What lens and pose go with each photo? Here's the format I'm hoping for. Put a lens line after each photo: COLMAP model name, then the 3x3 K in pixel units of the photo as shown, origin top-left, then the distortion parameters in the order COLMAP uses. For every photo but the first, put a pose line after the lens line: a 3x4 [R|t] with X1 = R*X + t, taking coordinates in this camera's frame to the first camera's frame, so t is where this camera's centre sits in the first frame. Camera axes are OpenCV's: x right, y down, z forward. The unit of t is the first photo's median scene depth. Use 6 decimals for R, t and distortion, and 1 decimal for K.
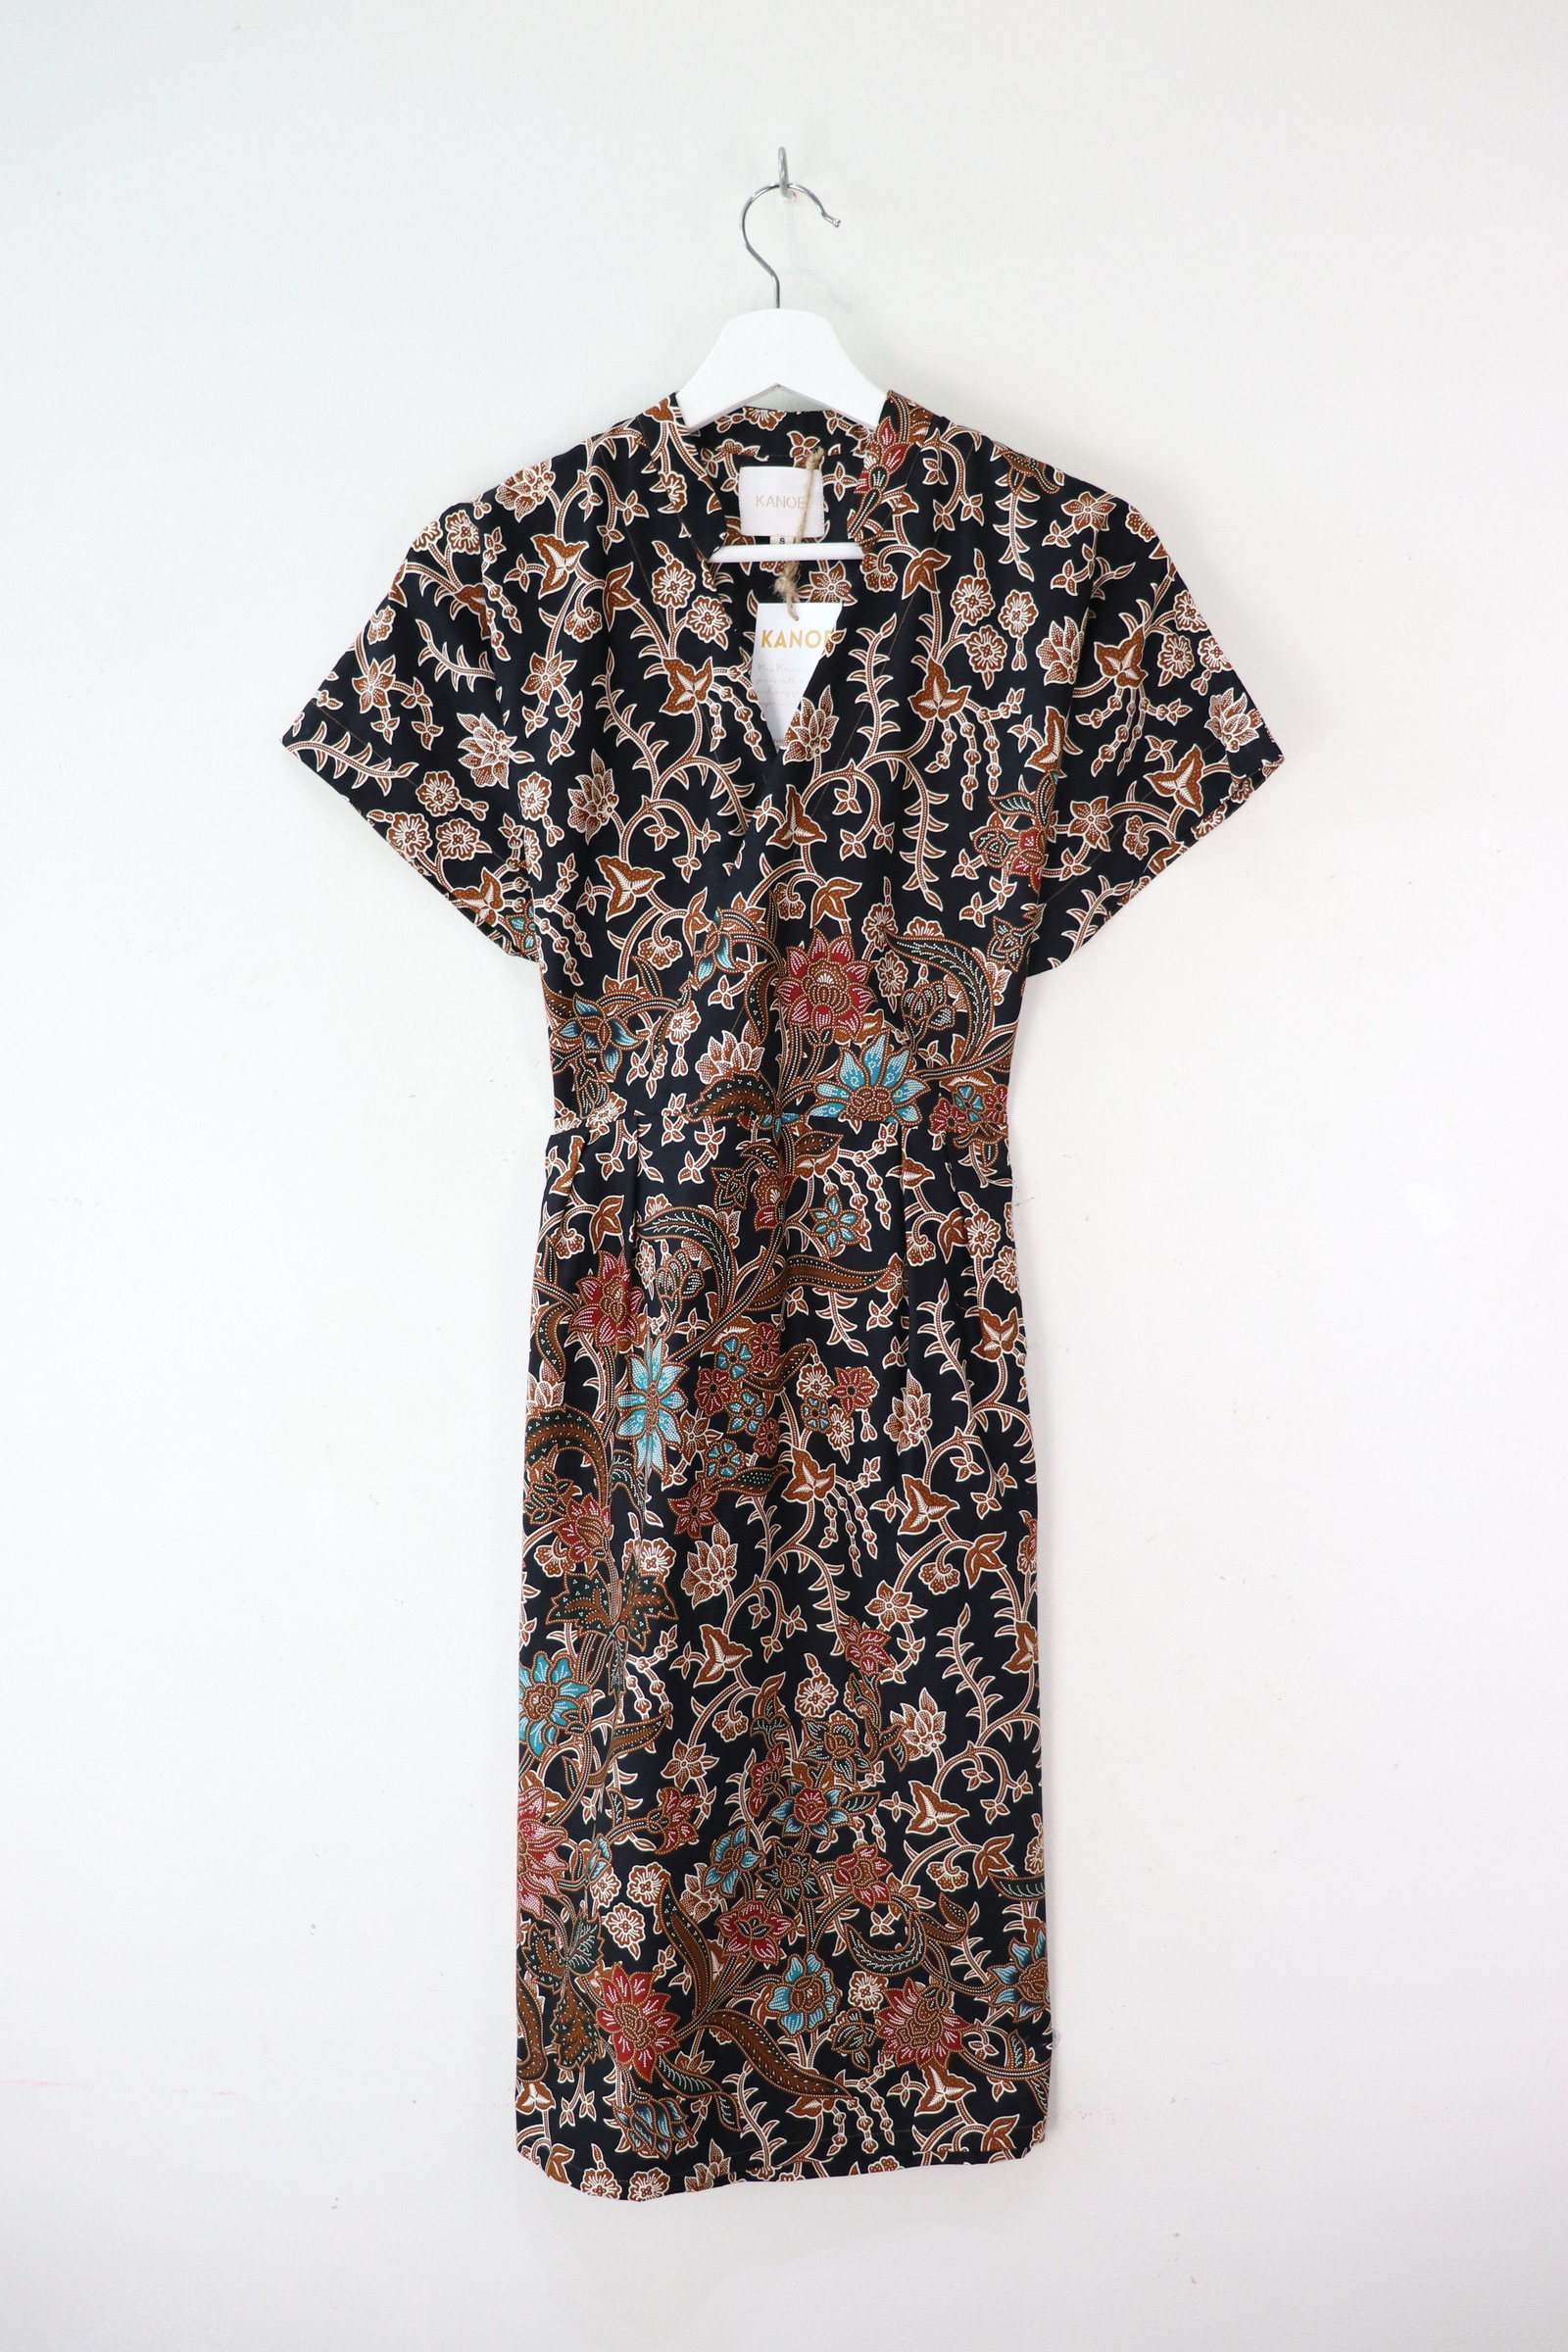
lens RADIAL K [[1861.2, 0, 733.8], [0, 1861.2, 1151.1], [0, 0, 1]] dist [-0.060206, 0.001386]
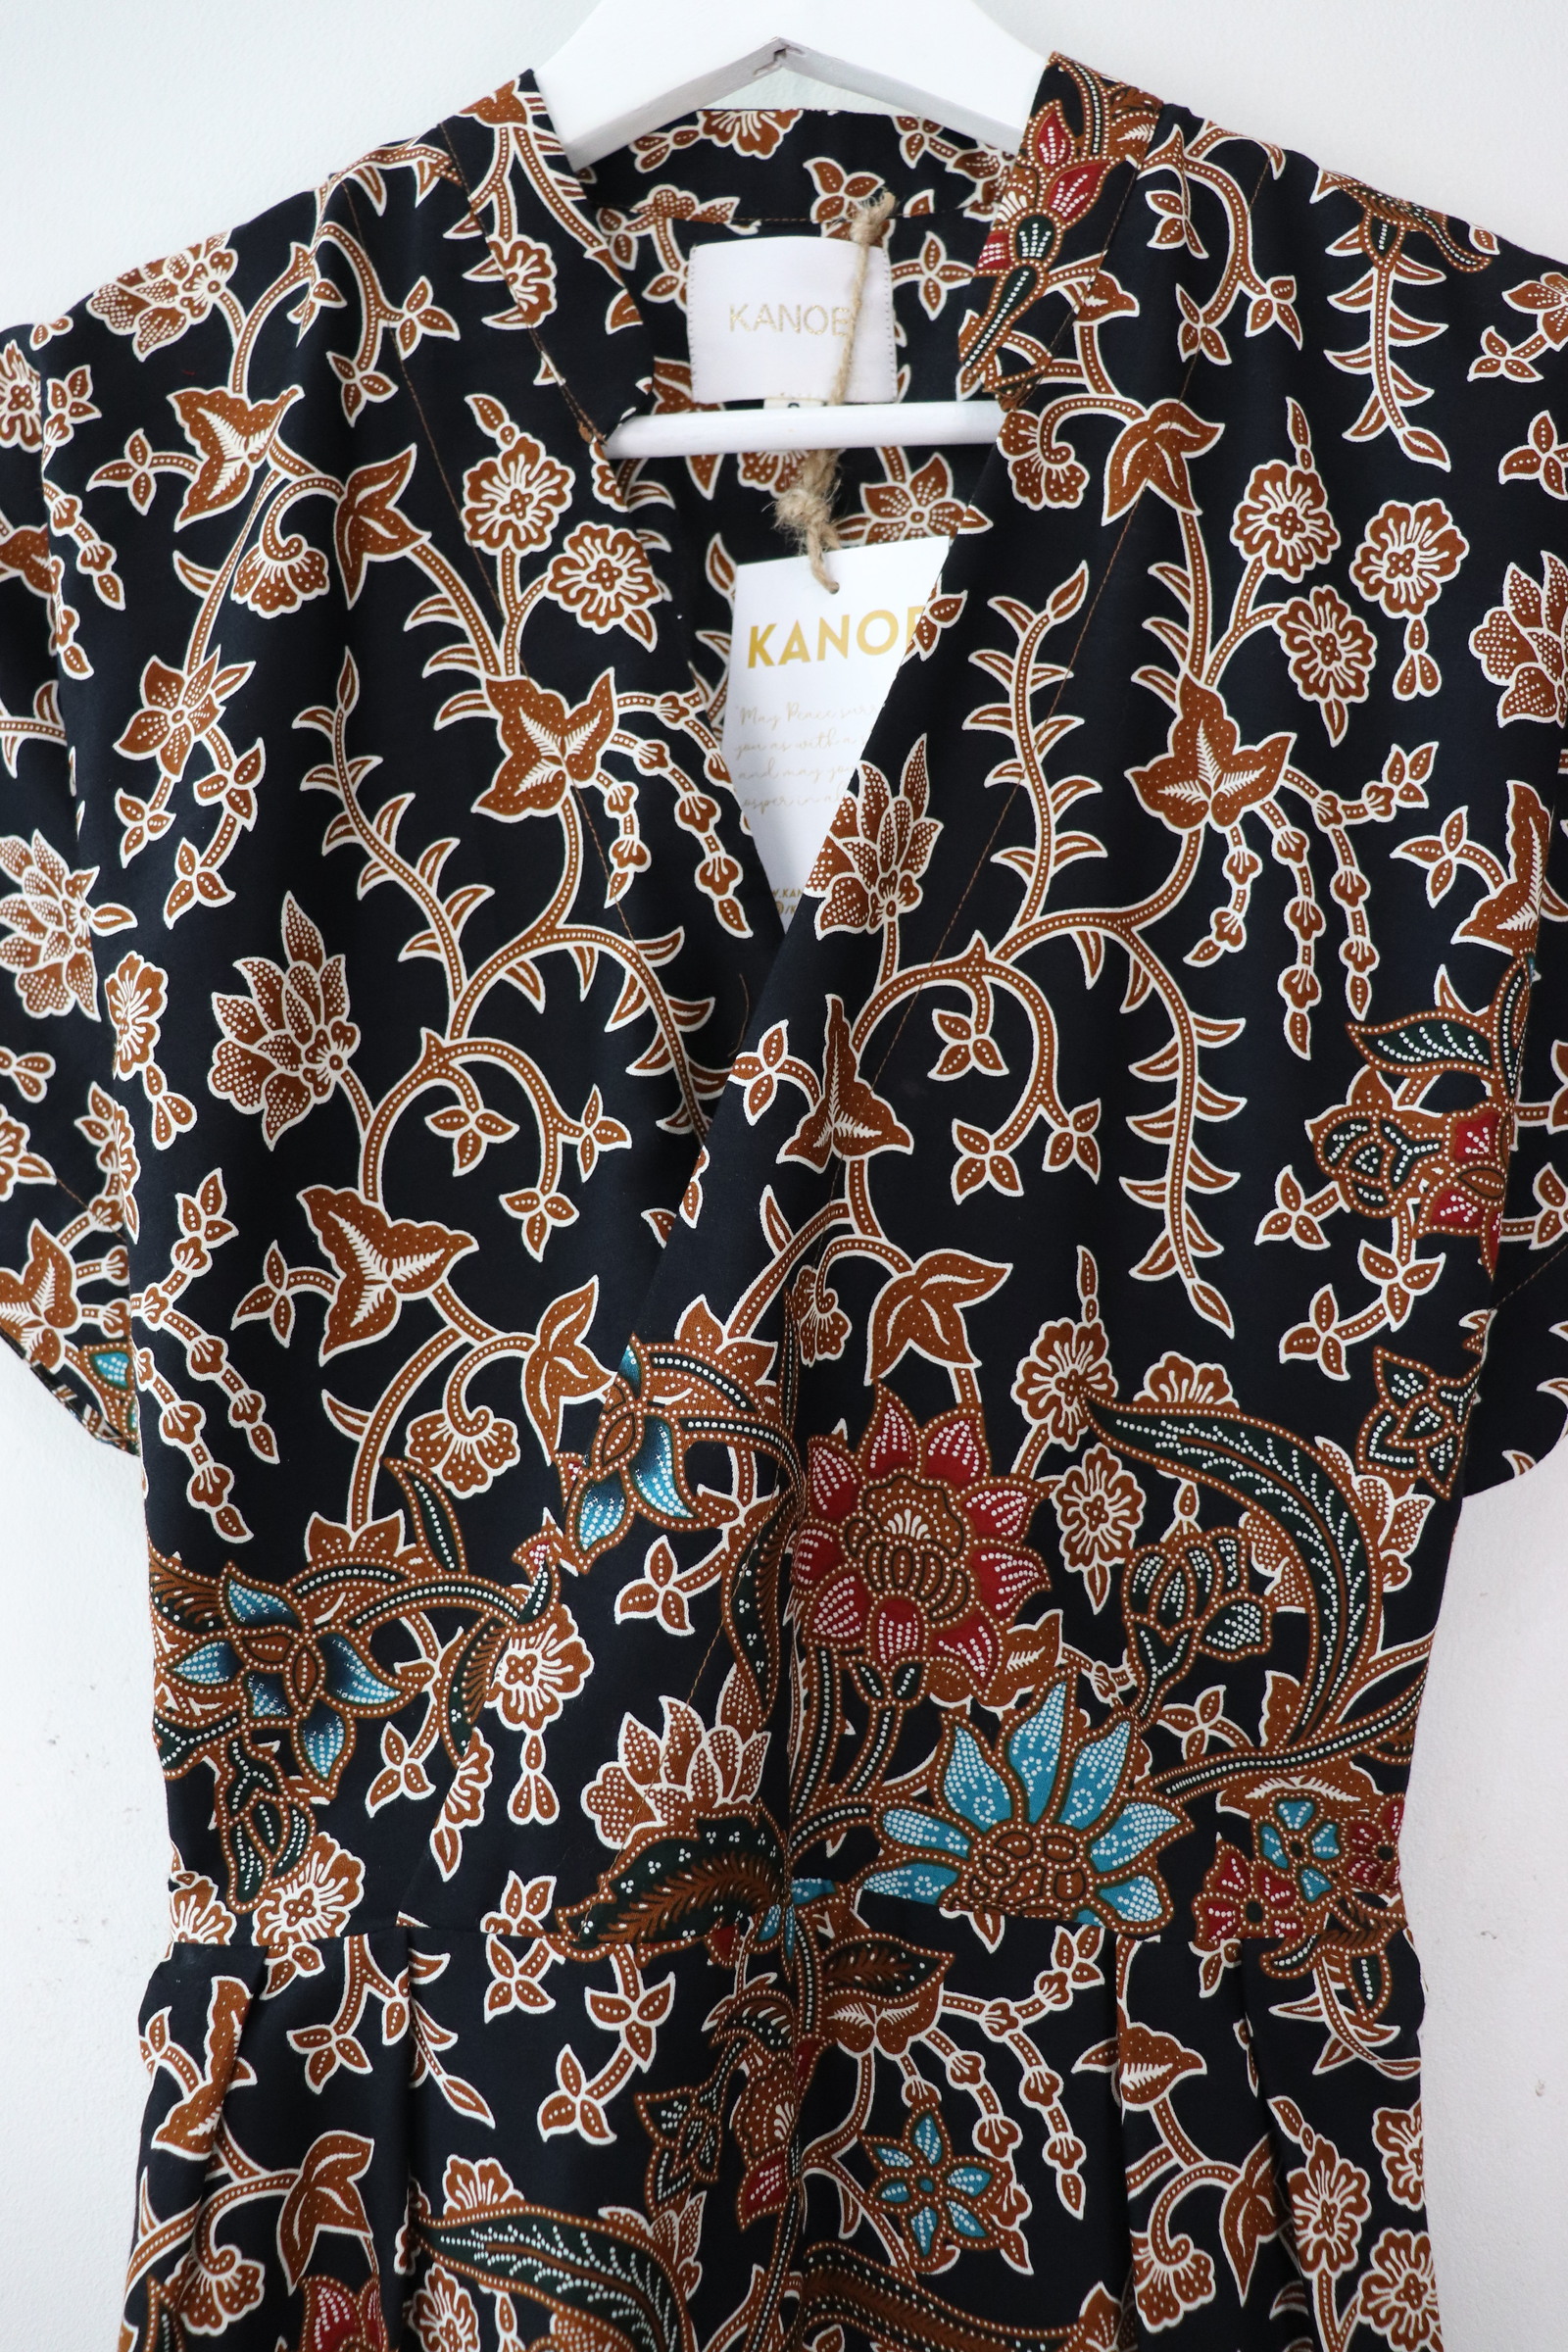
lens RADIAL K [[1861.2, 0, 733.8], [0, 1861.2, 1151.1], [0, 0, 1]] dist [-0.060206, 0.001386]
pose [[0.999970, 0.007387, 0.002179, 0.013500], [-0.006335, 0.949862, -0.312605, -0.051498], [-0.004379, 0.312582, 0.949881, 0.664774]]
